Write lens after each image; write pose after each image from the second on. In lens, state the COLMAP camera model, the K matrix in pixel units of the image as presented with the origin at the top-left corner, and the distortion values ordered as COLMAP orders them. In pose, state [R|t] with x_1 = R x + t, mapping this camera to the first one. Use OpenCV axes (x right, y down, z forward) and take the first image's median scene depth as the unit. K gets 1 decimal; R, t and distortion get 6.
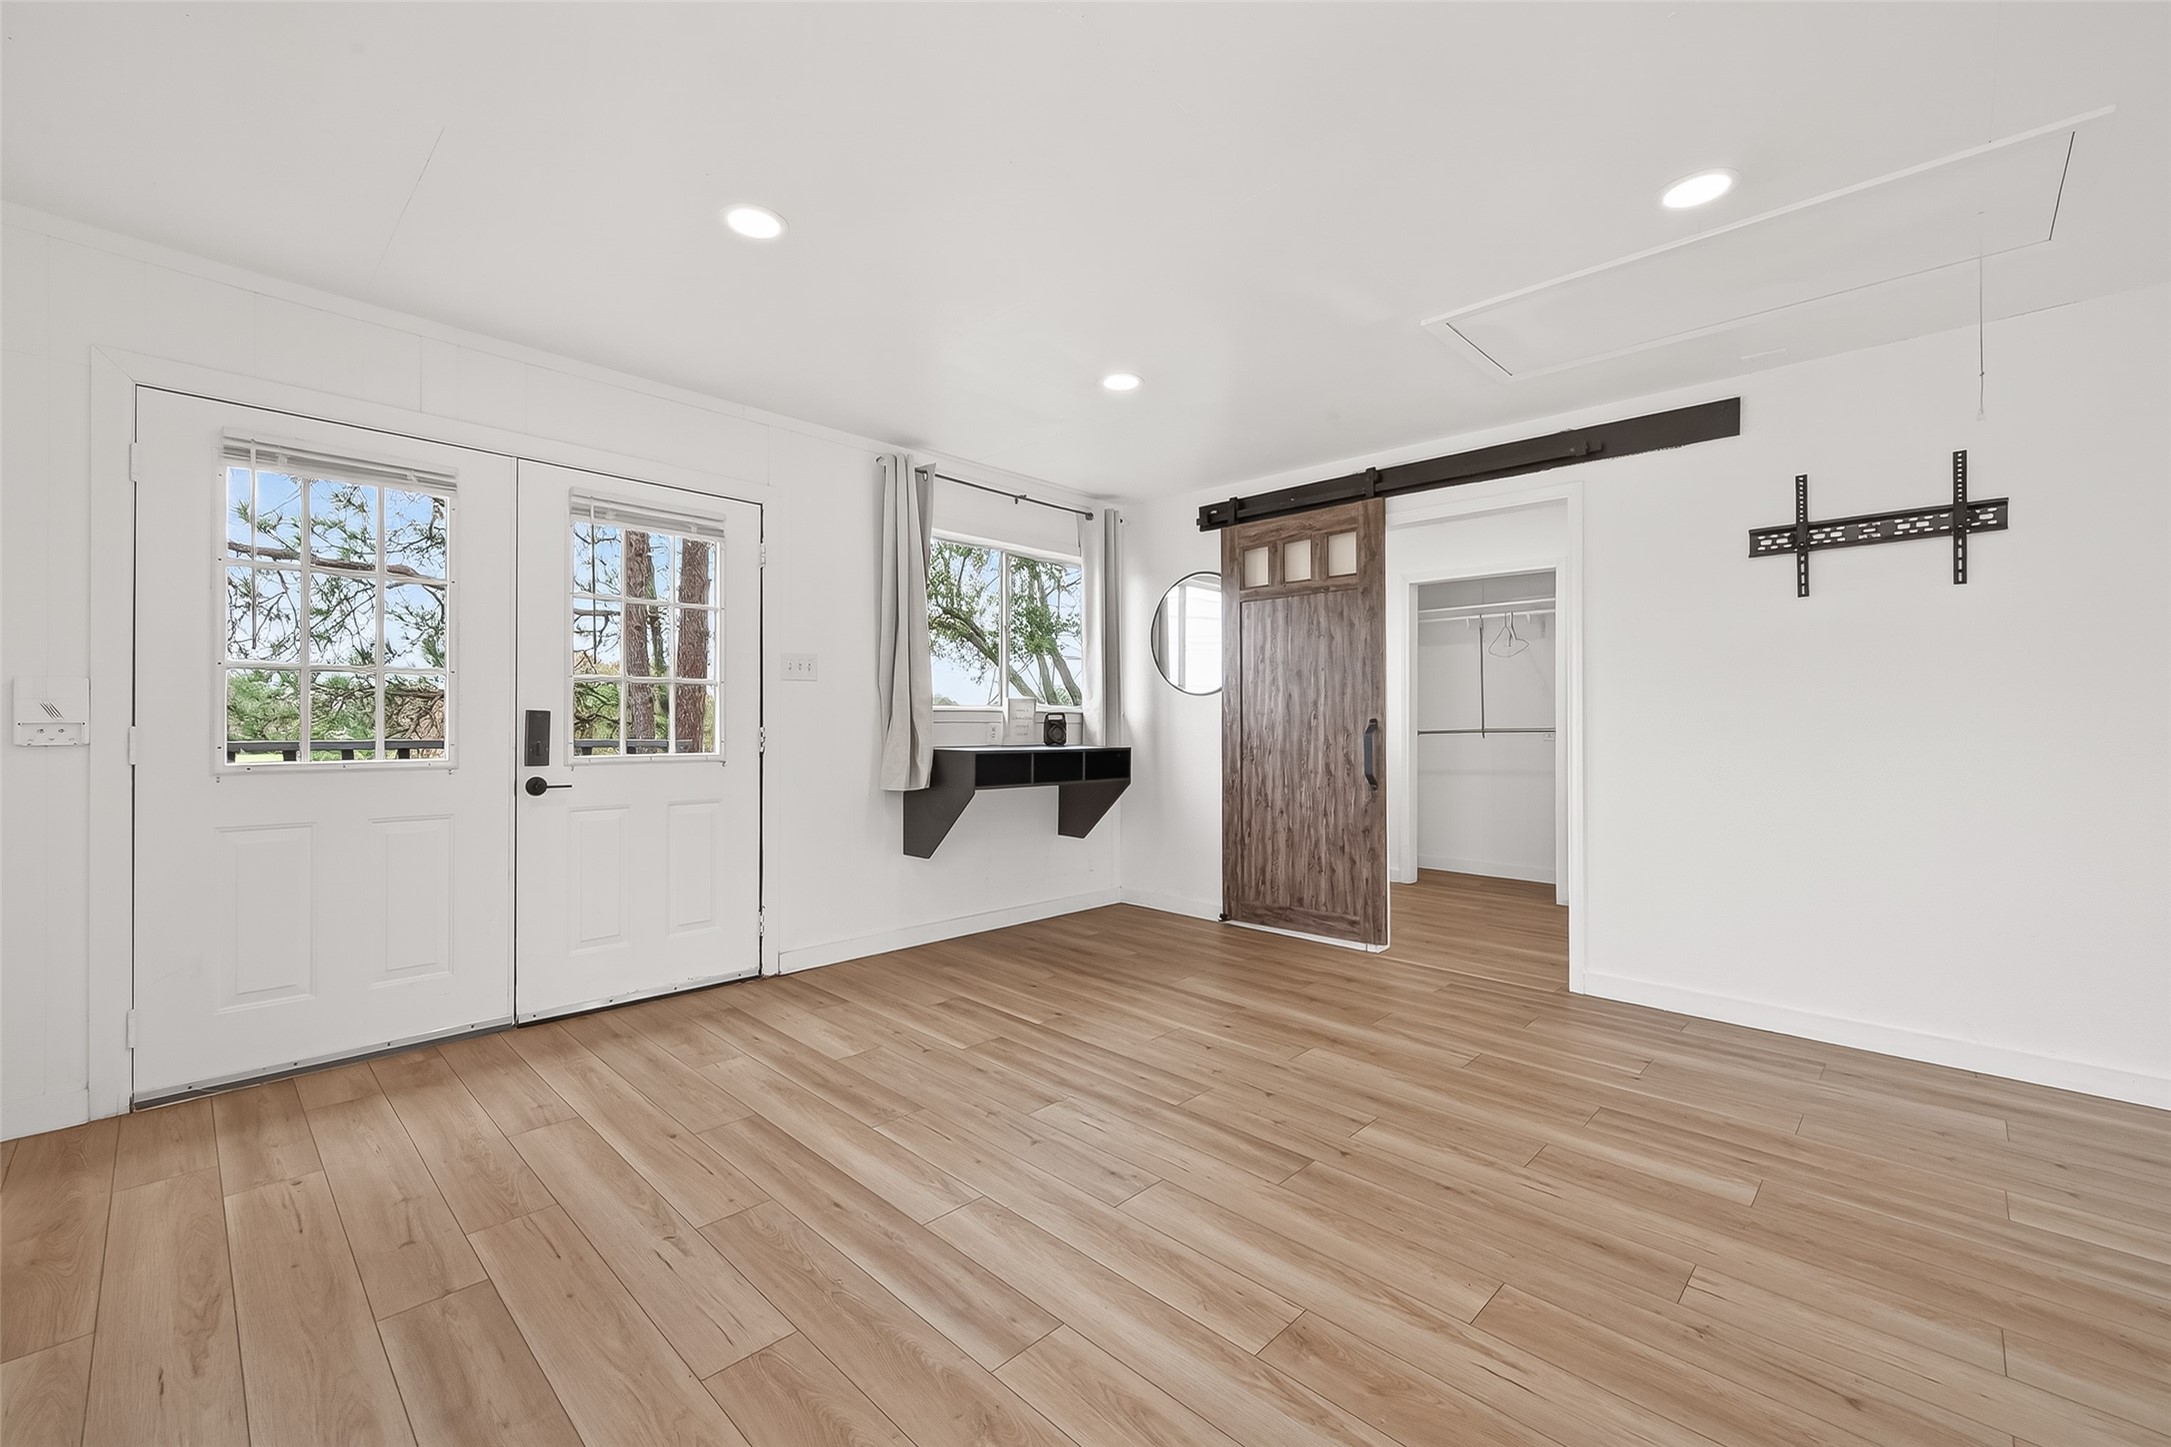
lens RADIAL K [[902.1, 0, 1080.3], [0, 902.1, 722.5], [0, 0, 1]] dist [0.002091, 0.000064]
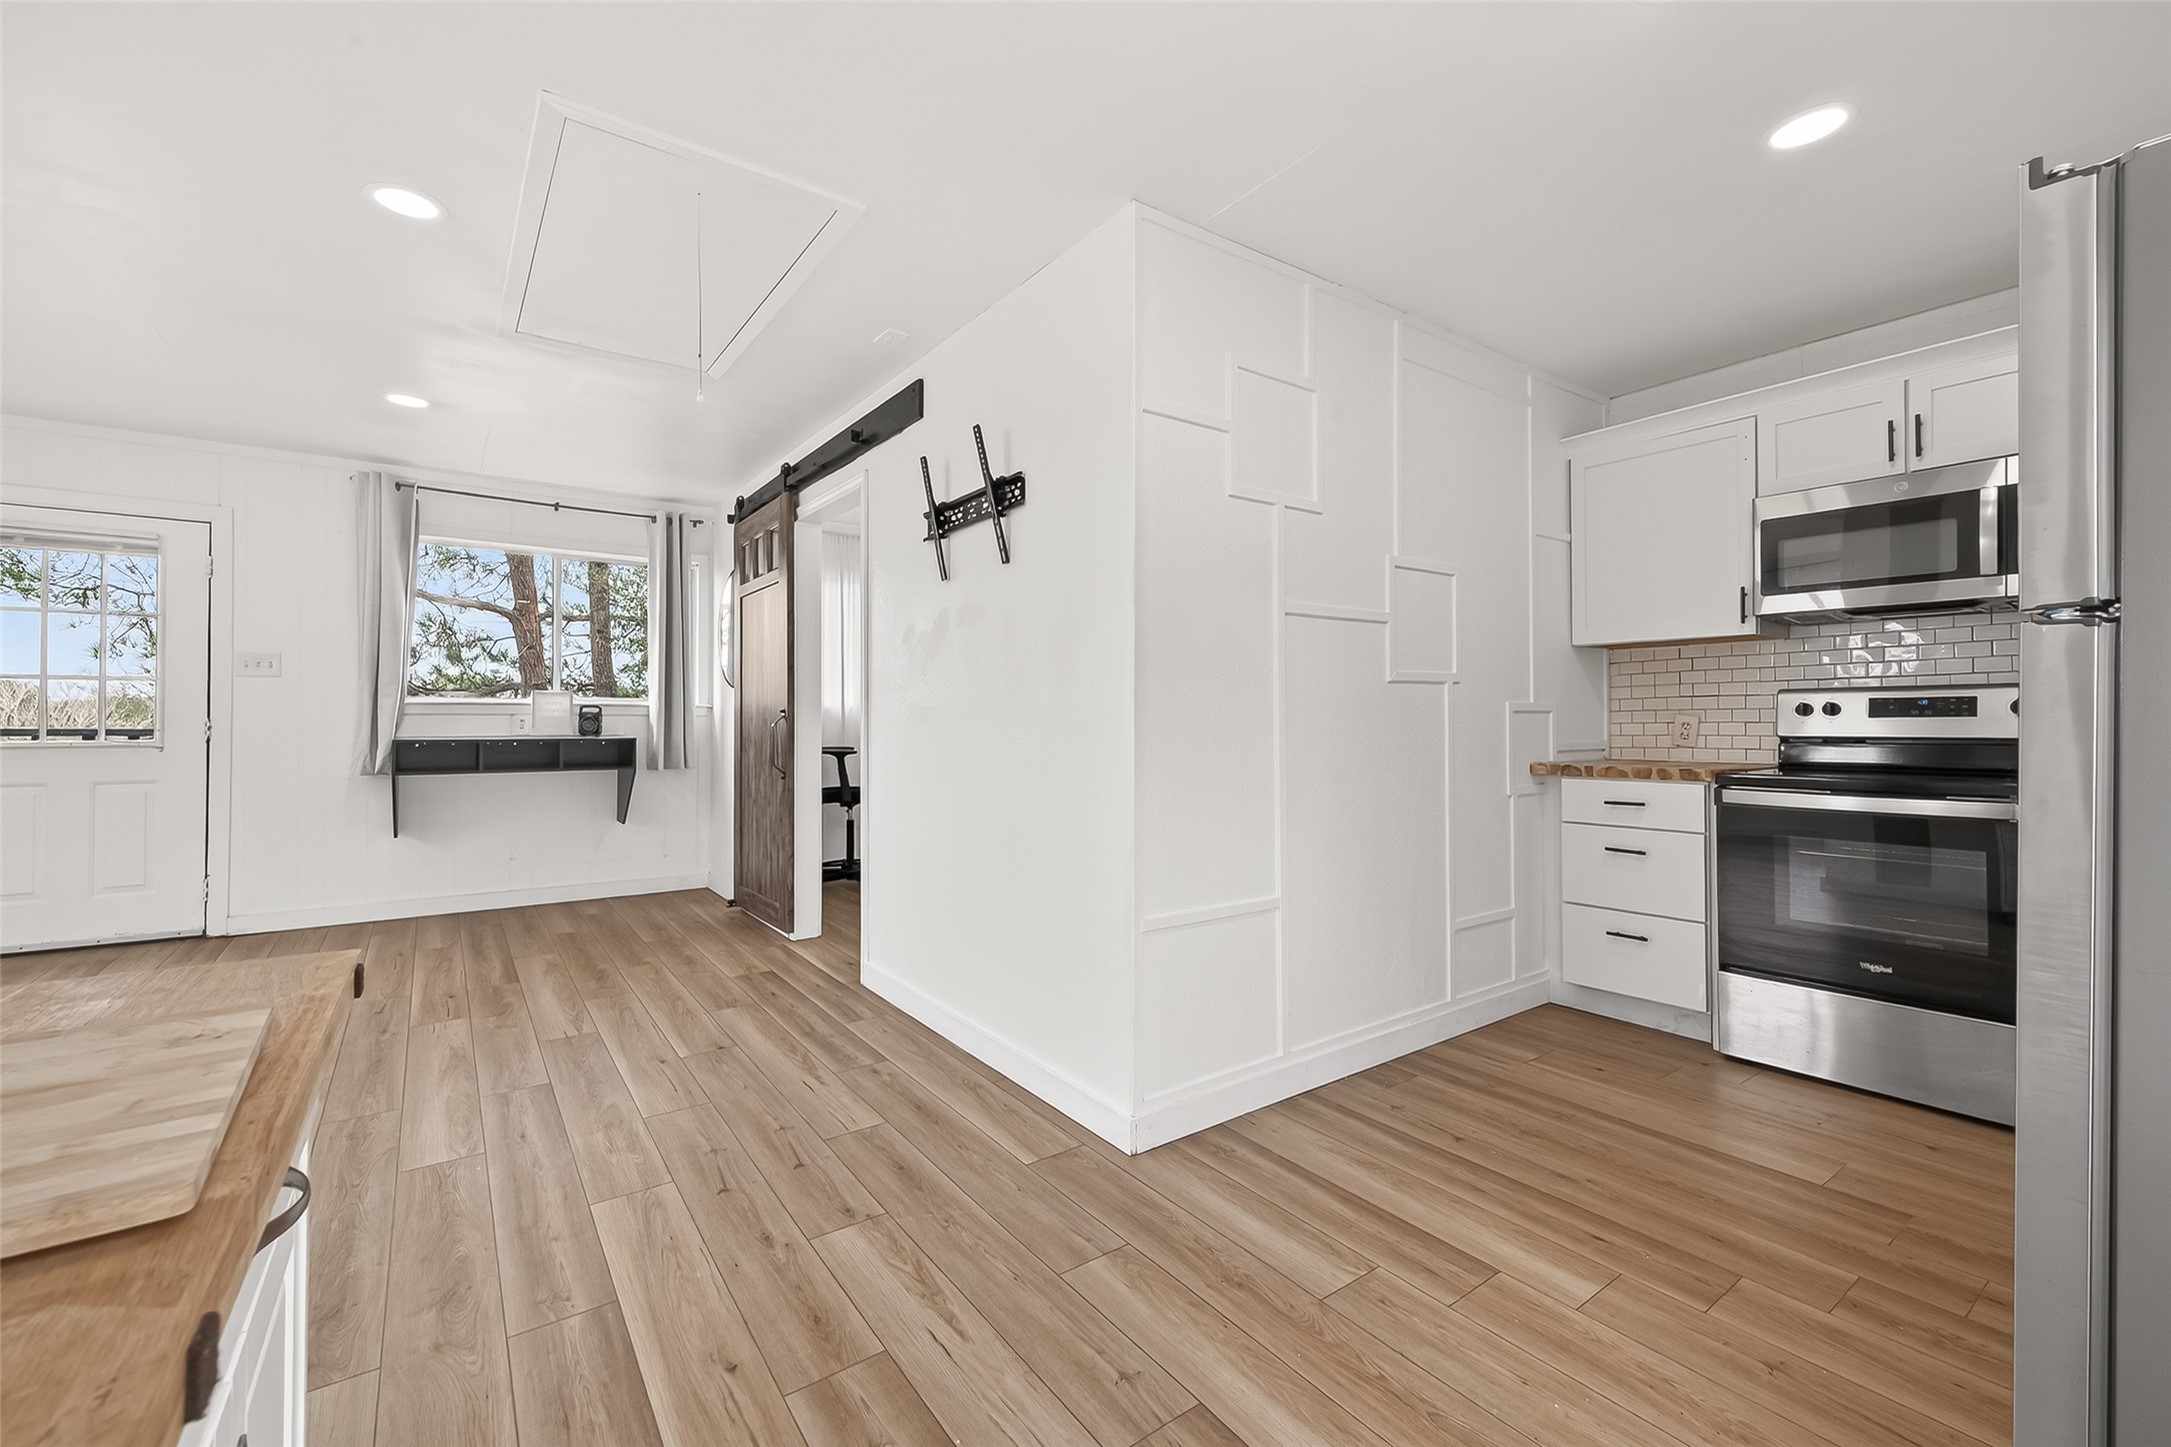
lens RADIAL K [[902.1, 0, 1077.7], [0, 902.1, 716.5], [0, 0, 1]] dist [0.002091, 0.000064]
pose [[0.986494, 0.001259, -0.163791, 0.820957], [-0.002185, 0.999983, -0.005477, 0.007786], [0.163782, 0.005761, 0.986480, 0.049529]]
